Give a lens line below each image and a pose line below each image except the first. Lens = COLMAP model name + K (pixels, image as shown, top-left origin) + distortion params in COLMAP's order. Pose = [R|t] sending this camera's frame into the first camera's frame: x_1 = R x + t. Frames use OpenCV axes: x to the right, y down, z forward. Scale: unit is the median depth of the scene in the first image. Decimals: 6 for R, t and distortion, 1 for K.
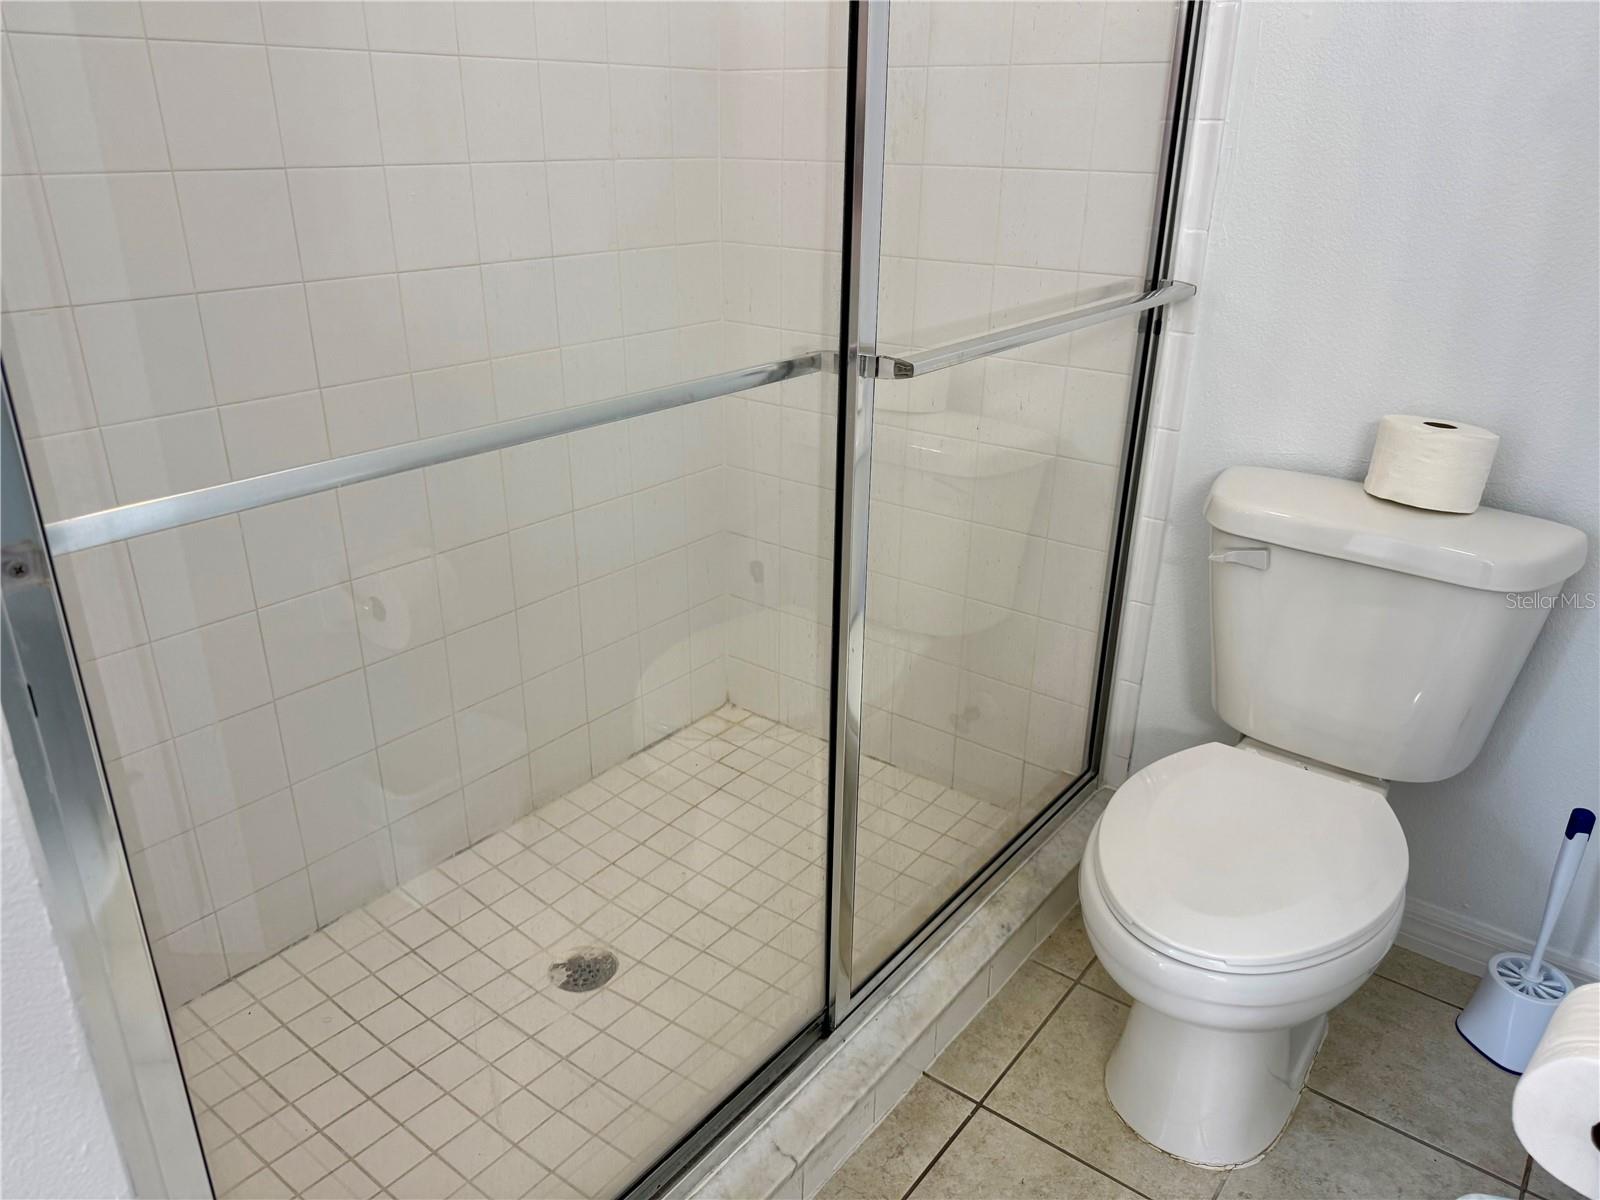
lens RADIAL K [[1132.6, 0, 800.0], [0, 1132.6, 600.0], [0, 0, 1]] dist [0.081567, -0.125011]
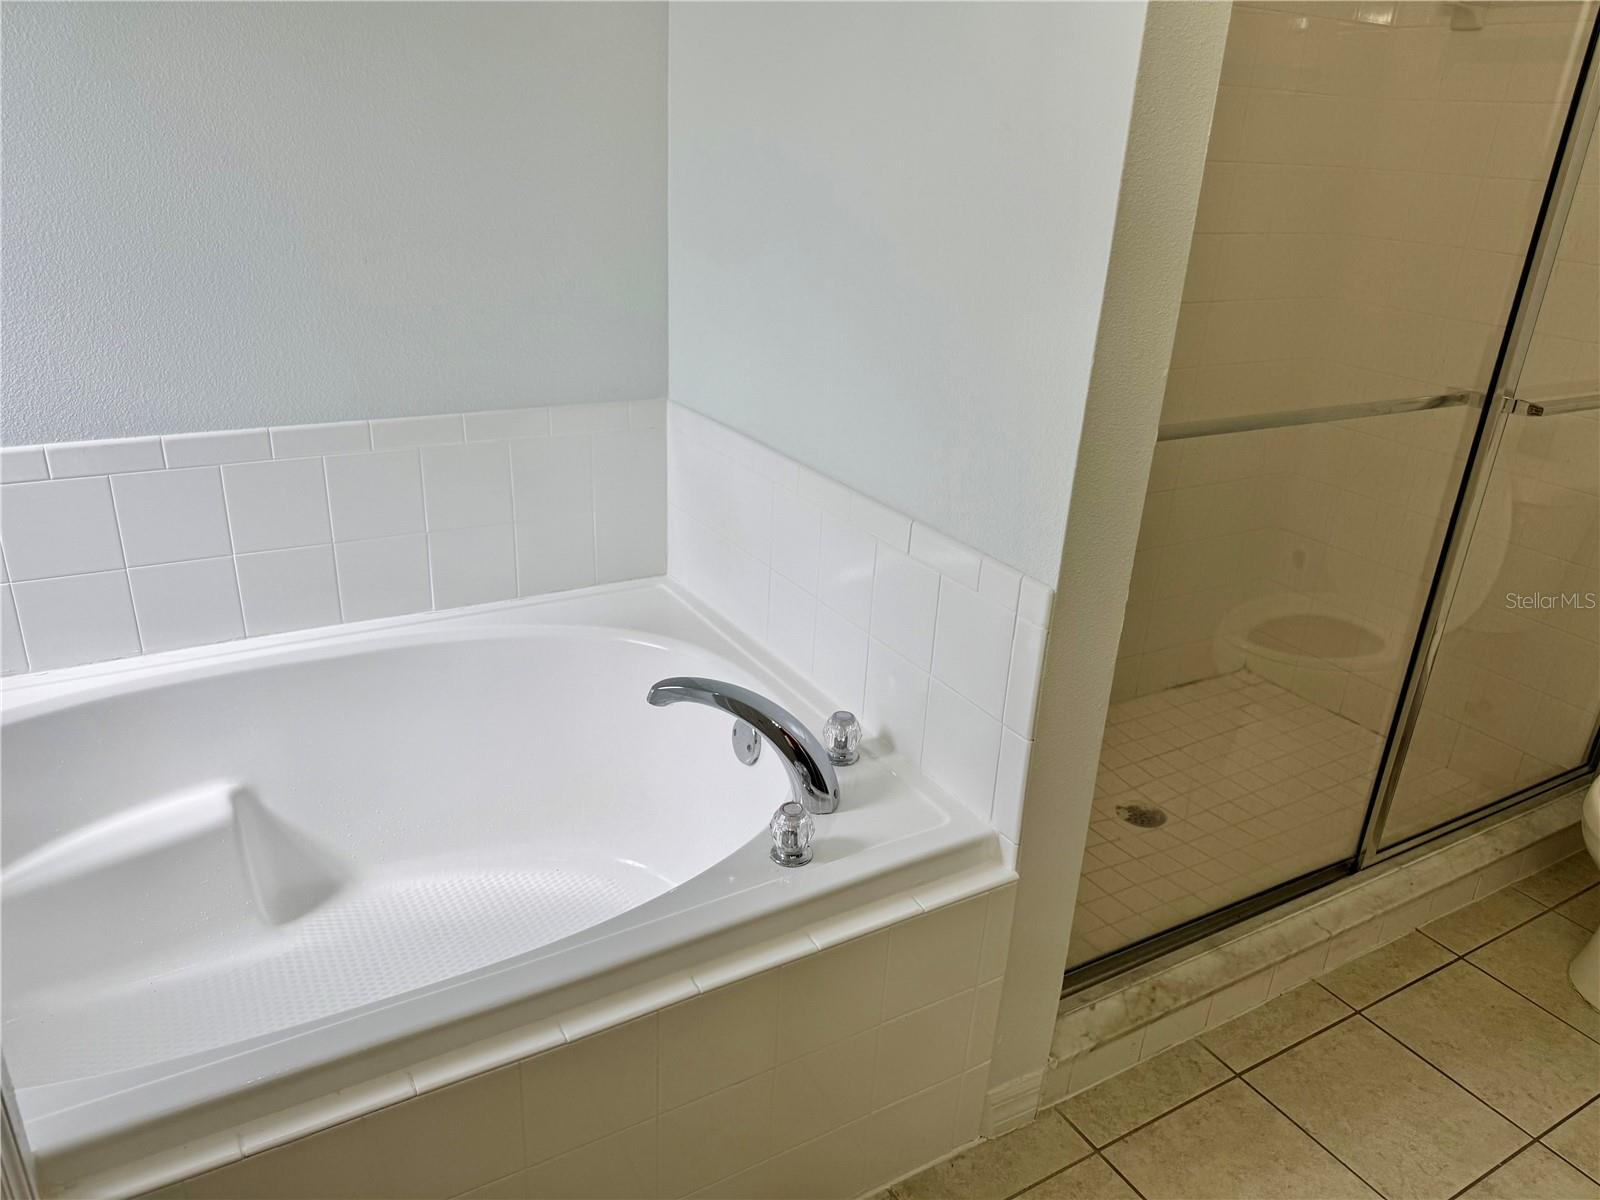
lens RADIAL K [[1109.2, 0, 800.0], [0, 1109.2, 600.0], [0, 0, 1]] dist [-0.006696, -0.006223]
pose [[0.923080, 0.180201, -0.339782, -0.195466], [-0.184679, 0.982607, 0.019407, 0.143102], [0.337369, 0.044836, 0.940304, -0.504974]]
